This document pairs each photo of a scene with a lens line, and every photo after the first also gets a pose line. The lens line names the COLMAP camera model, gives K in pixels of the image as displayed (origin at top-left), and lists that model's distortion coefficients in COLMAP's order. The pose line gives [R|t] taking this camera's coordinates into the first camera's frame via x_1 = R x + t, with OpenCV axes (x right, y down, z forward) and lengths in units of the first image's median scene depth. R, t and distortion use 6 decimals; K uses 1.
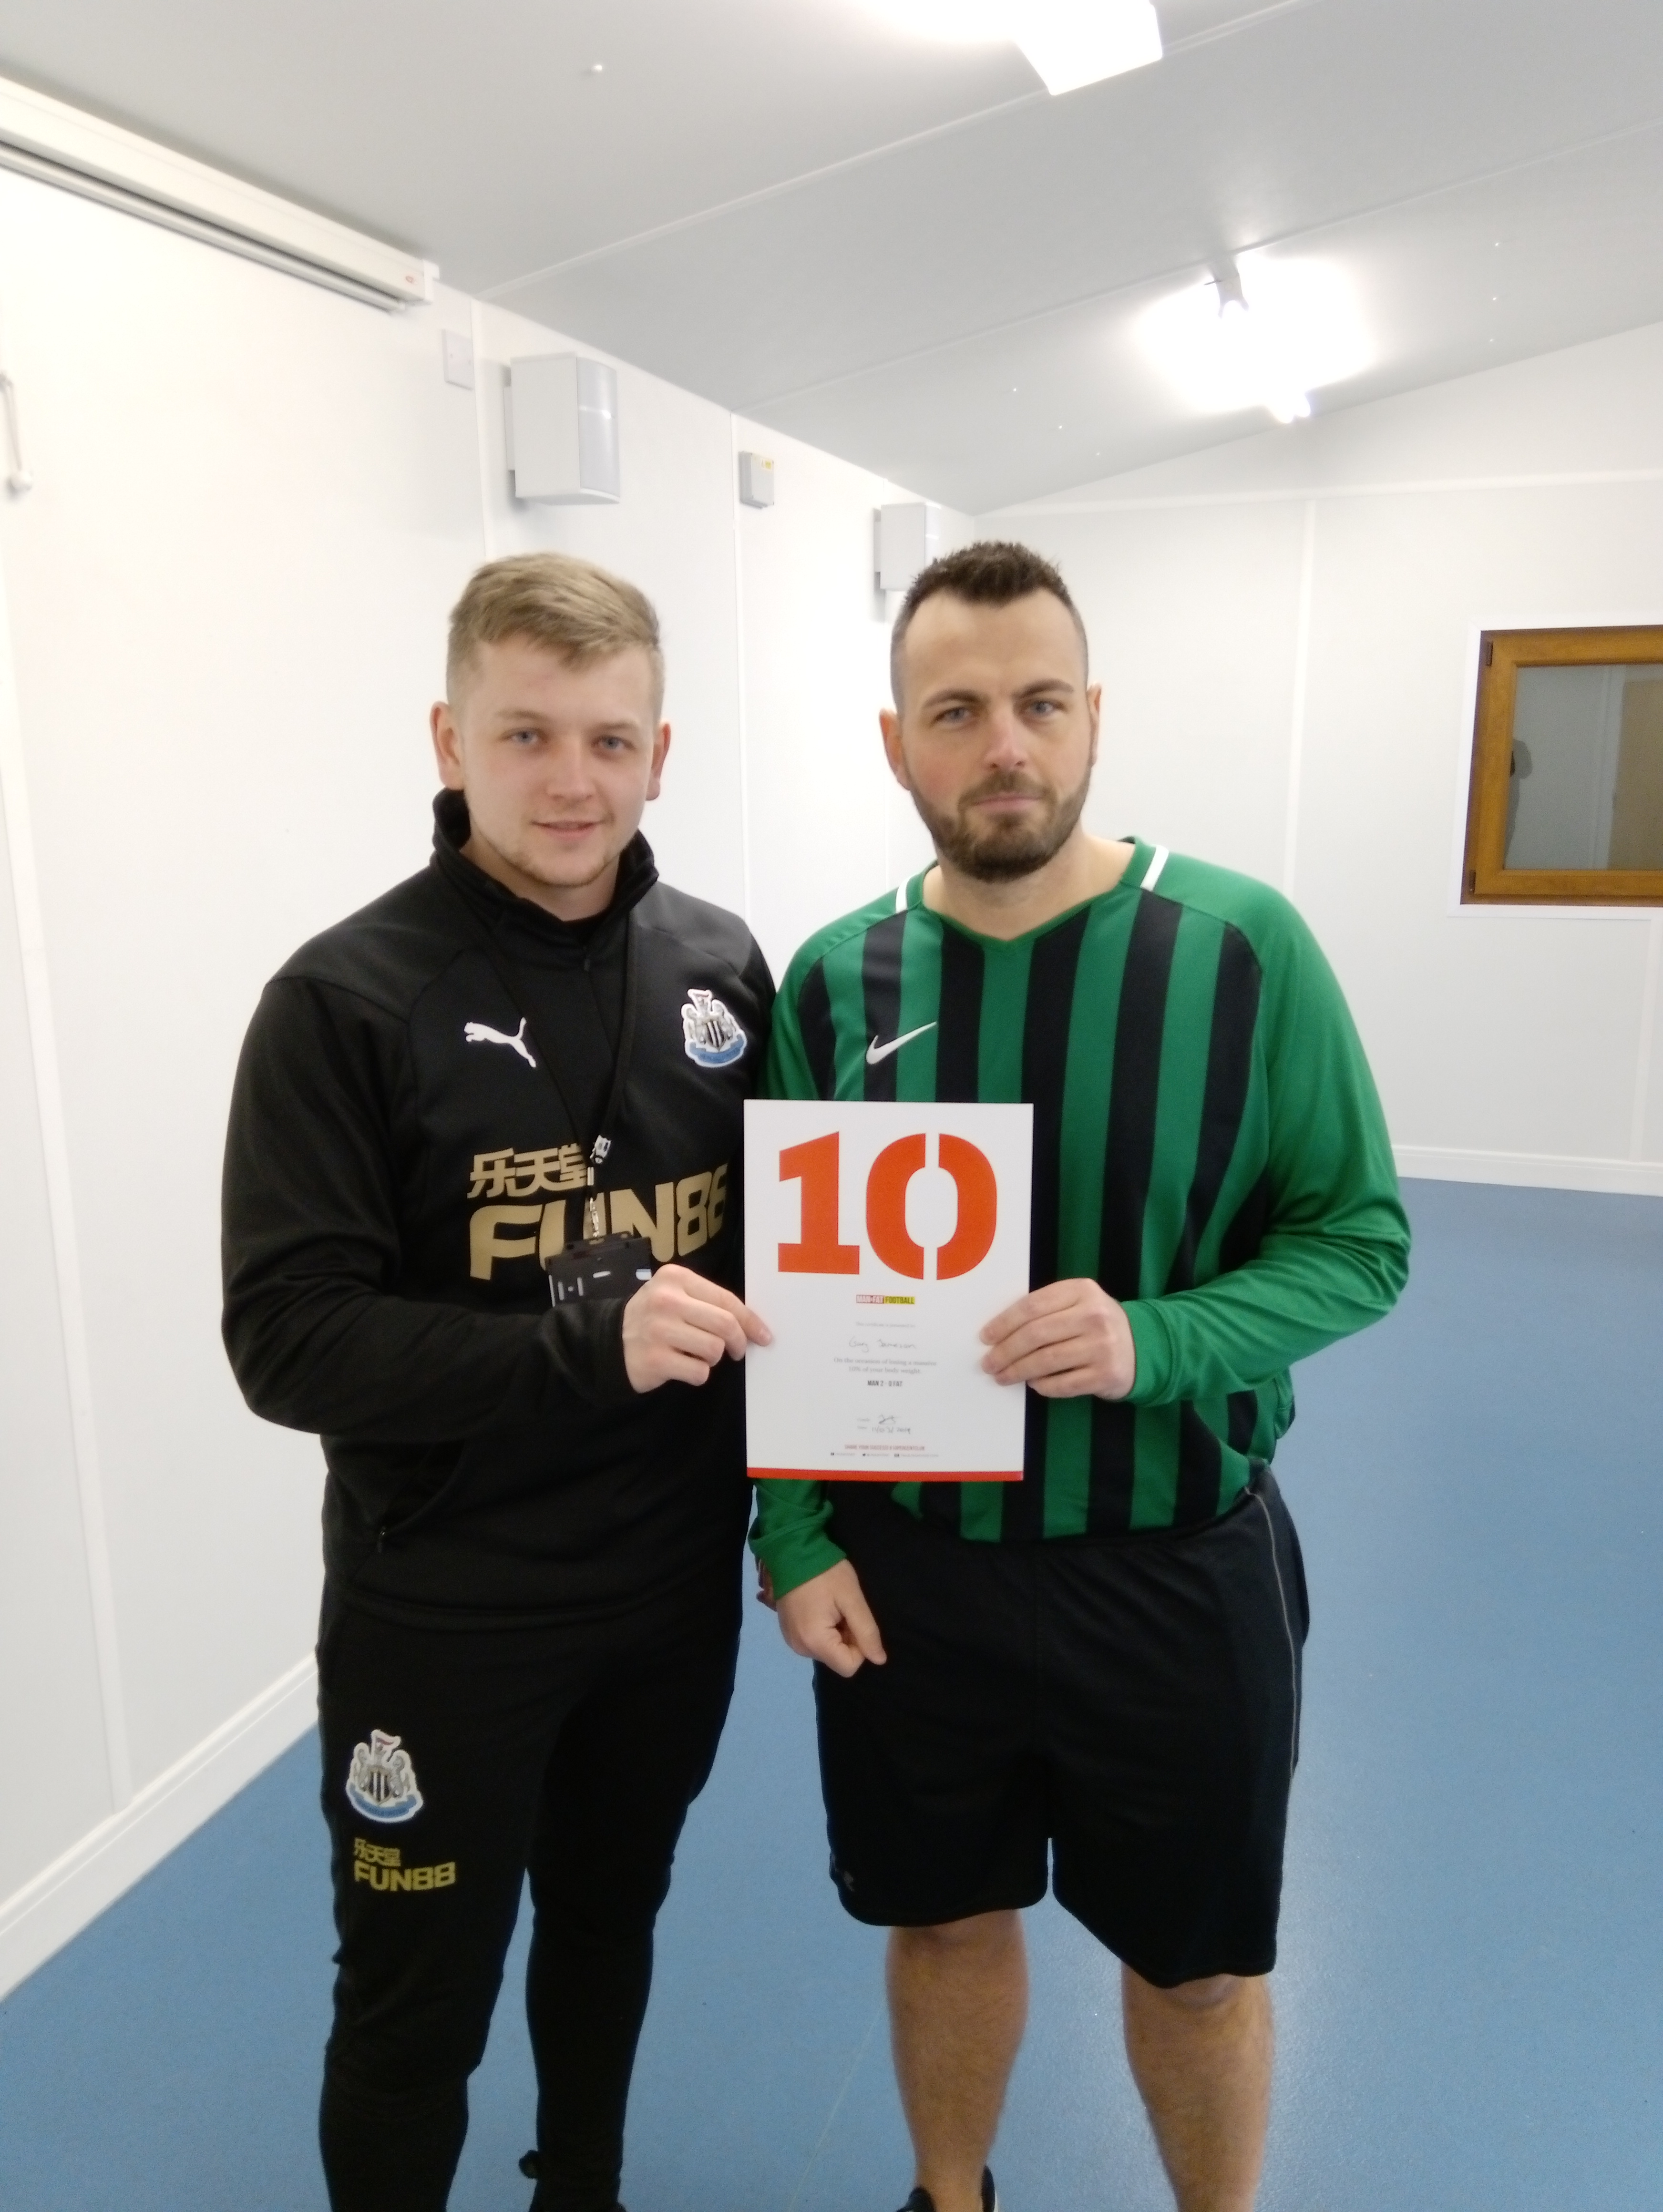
lens RADIAL K [[1826.7, 0, 836.3], [0, 1826.7, 1130.8], [0, 0, 1]] dist [0.083328, -0.126909]
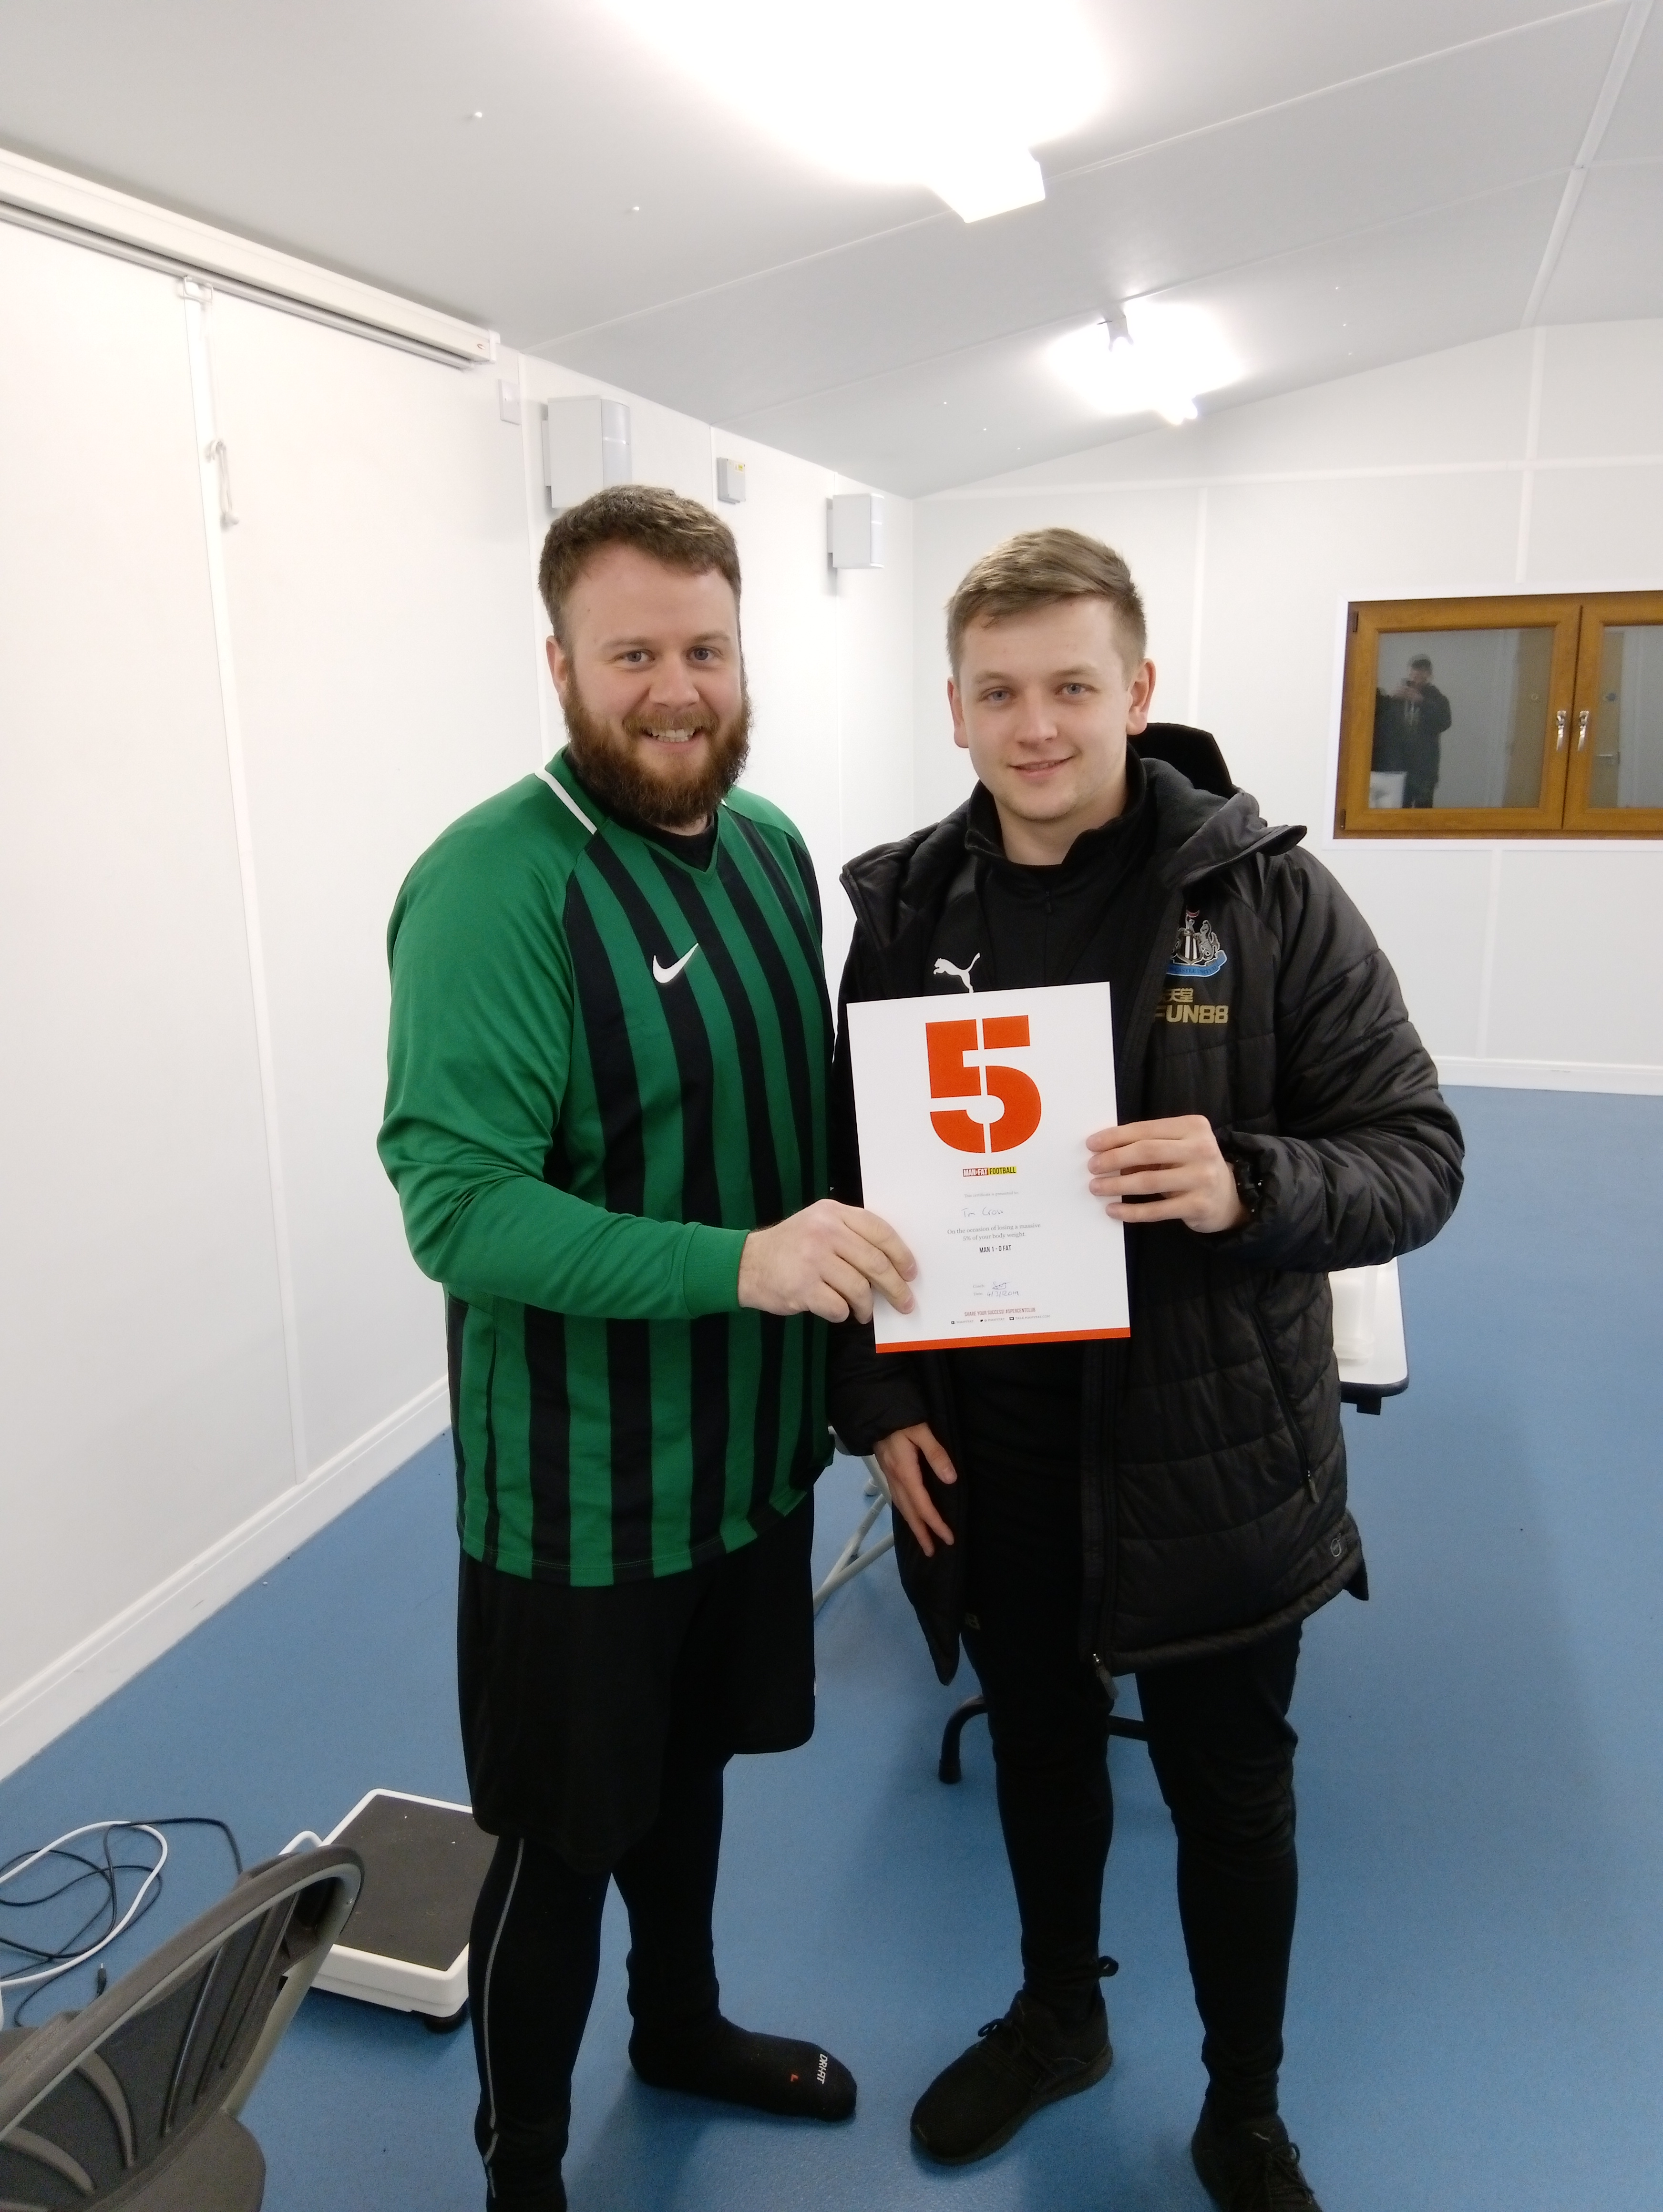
lens RADIAL K [[1826.7, 0, 839.7], [0, 1826.7, 1122.8], [0, 0, 1]] dist [0.083328, -0.126909]
pose [[0.999436, -0.009905, 0.032083, -0.015735], [0.009277, 0.999763, 0.019672, 0.043996], [-0.032270, -0.019364, 0.999292, -0.218500]]
